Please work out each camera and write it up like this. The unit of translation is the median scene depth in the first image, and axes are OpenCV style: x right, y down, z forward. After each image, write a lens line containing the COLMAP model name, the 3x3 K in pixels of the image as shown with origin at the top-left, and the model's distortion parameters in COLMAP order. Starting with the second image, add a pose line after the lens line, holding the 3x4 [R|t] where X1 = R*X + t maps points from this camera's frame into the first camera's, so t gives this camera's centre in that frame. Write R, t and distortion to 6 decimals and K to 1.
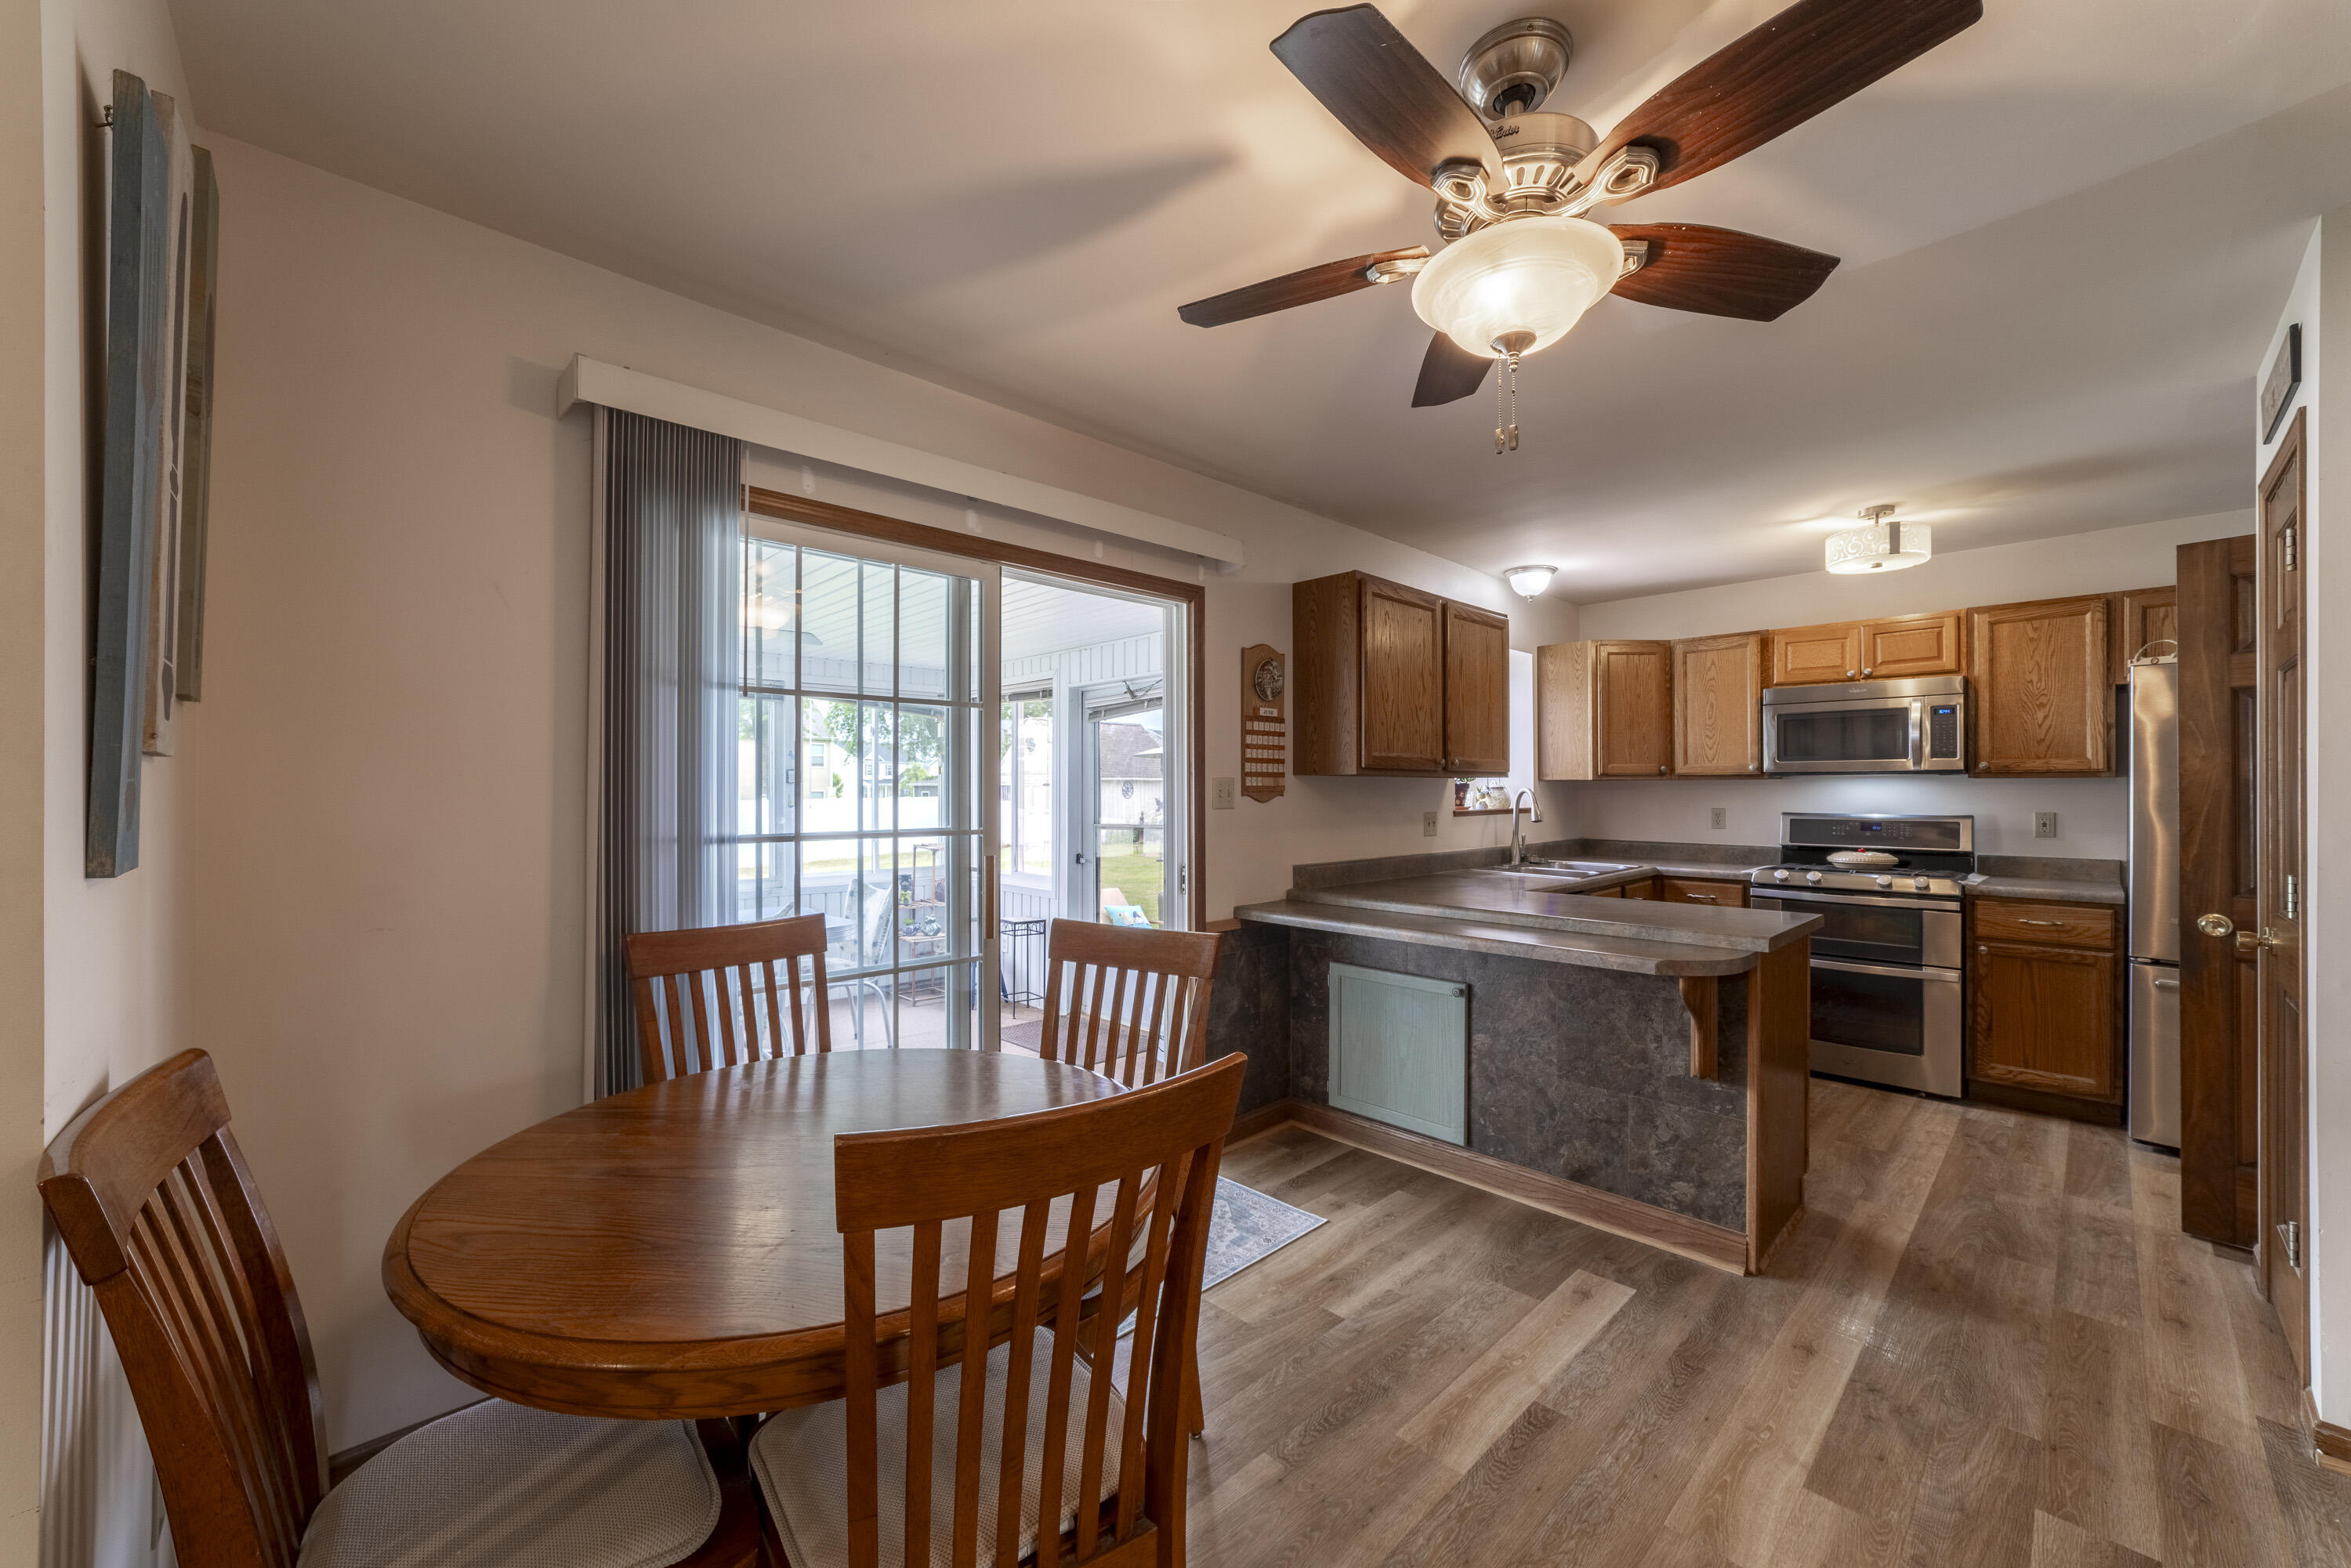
lens RADIAL K [[898.1, 0, 1161.9], [0, 898.1, 786.8], [0, 0, 1]] dist [-0.019217, 0.005678]
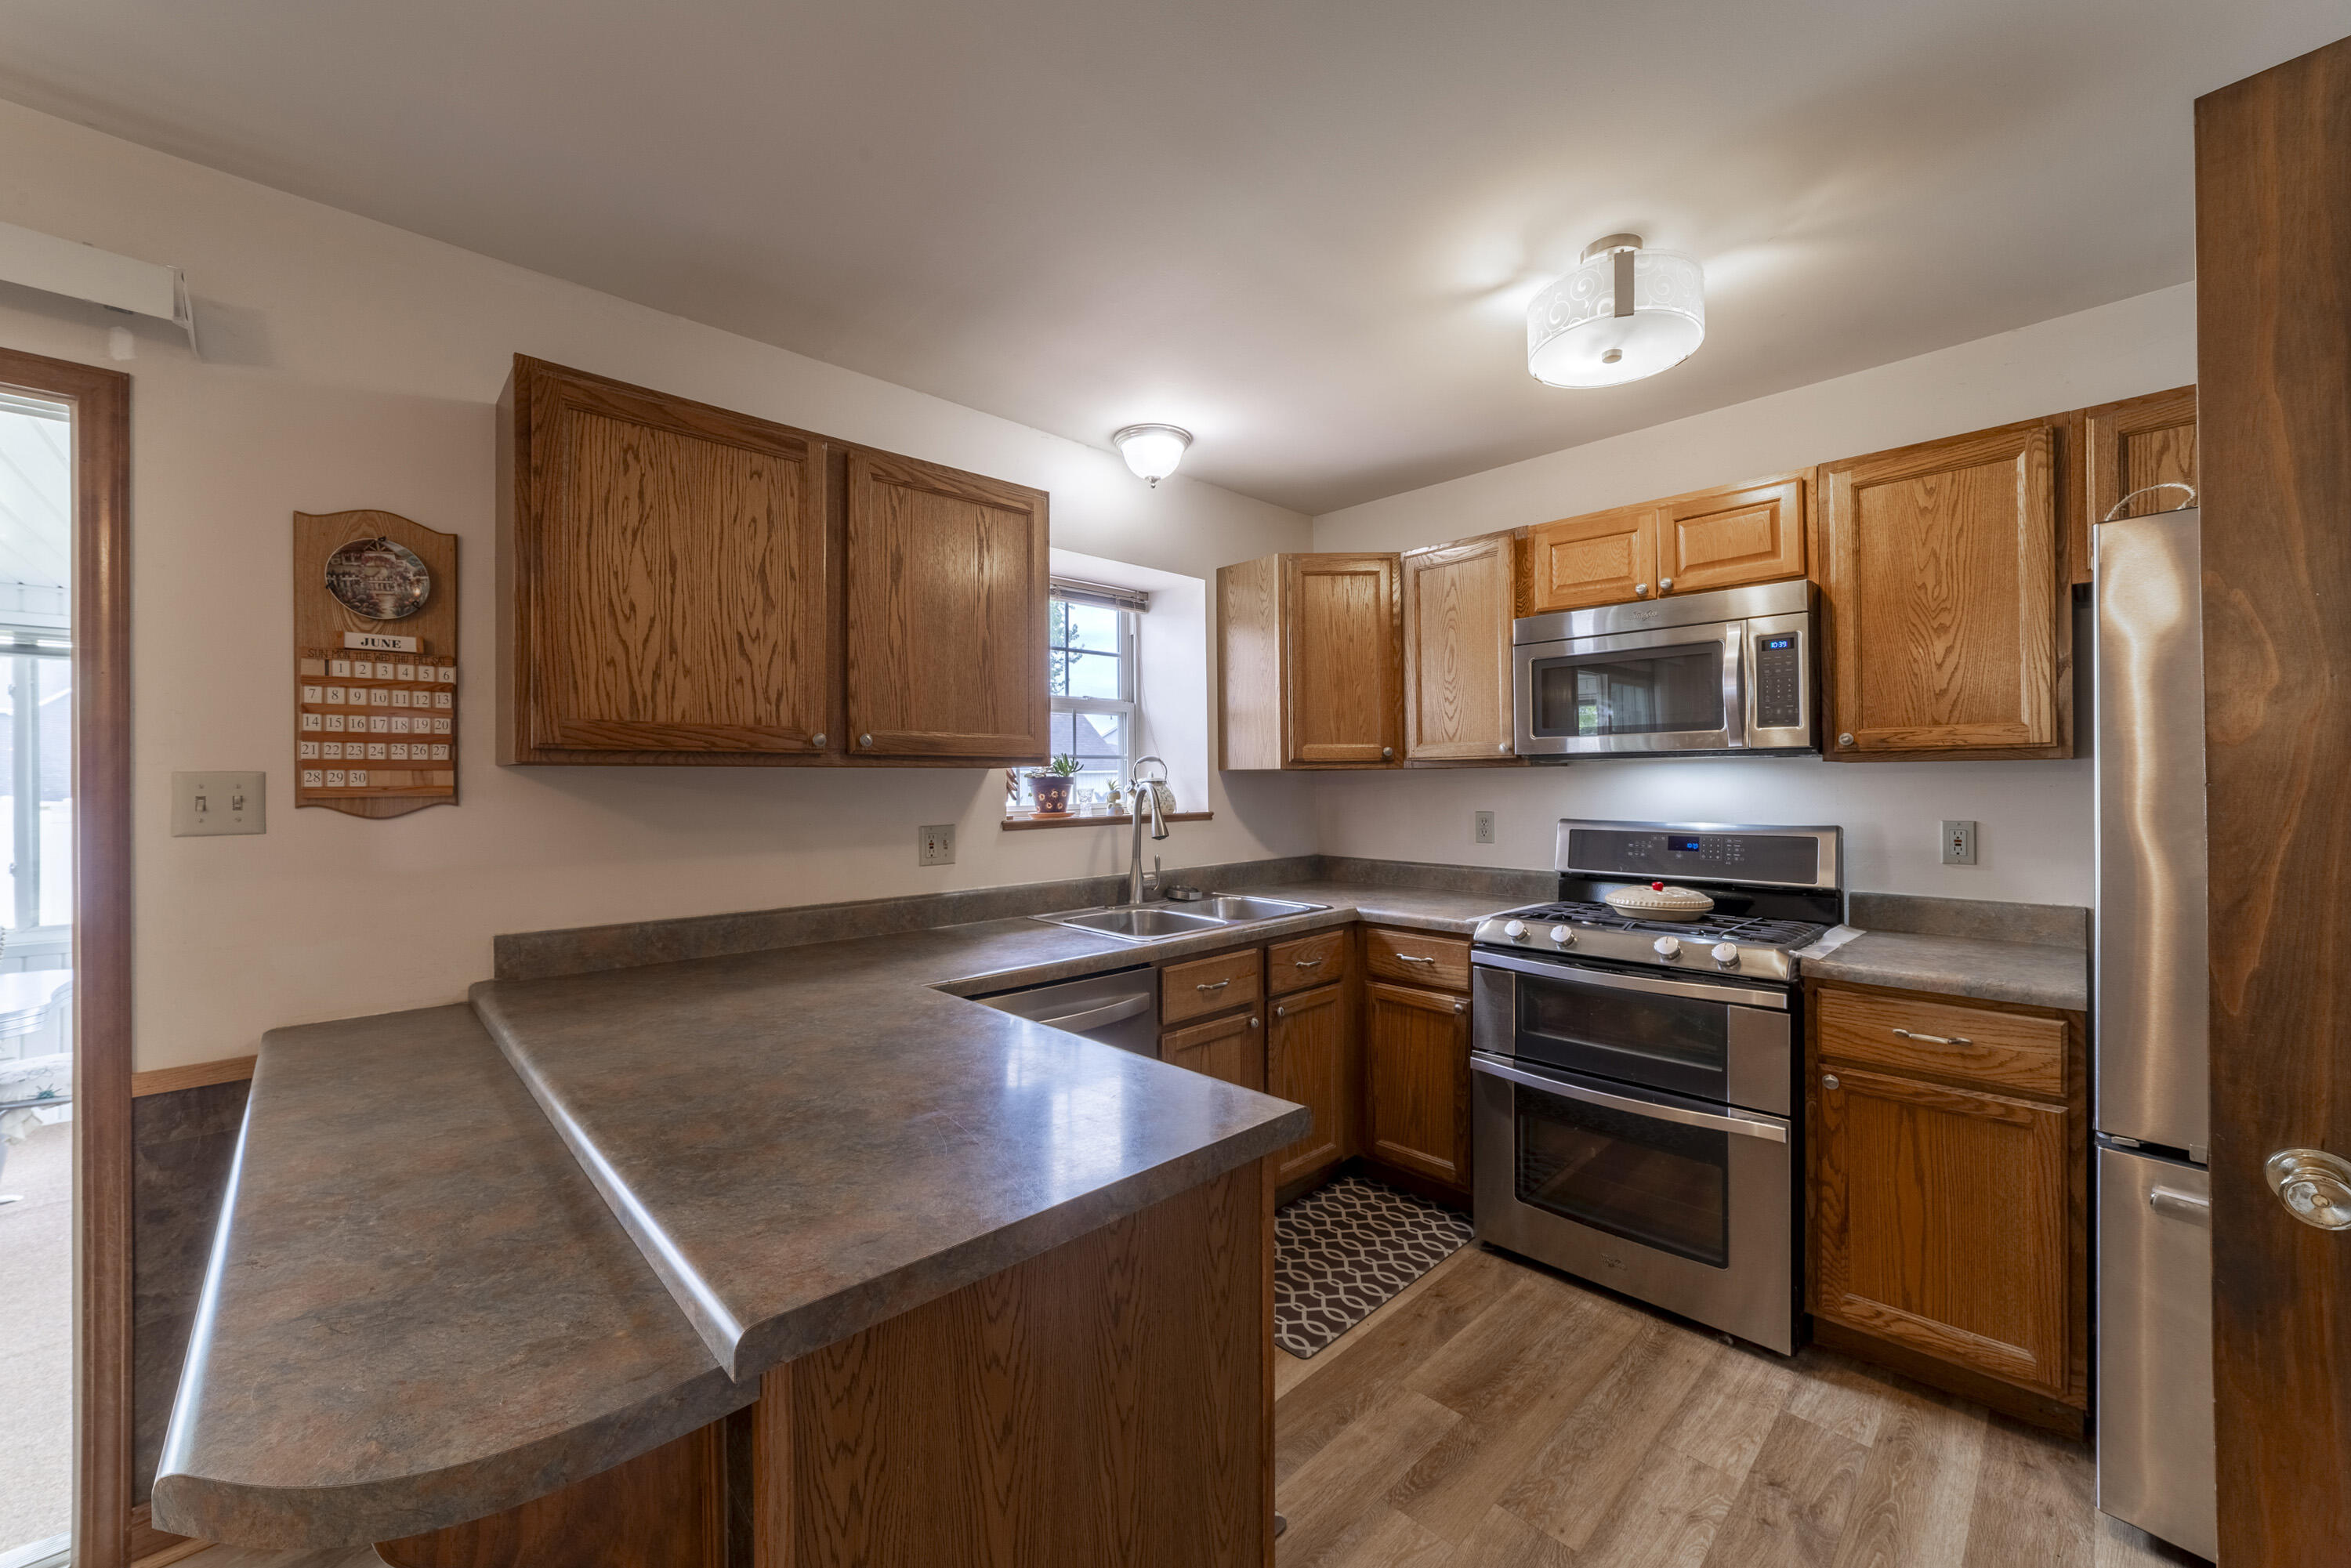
lens RADIAL K [[898.1, 0, 1165.1], [0, 898.1, 776.8], [0, 0, 1]] dist [-0.019217, 0.005678]
pose [[0.999976, -0.006948, 0.000391, 0.521619], [0.006948, 0.999975, -0.001495, -0.002700], [-0.000381, 0.001498, 0.999999, 0.459447]]
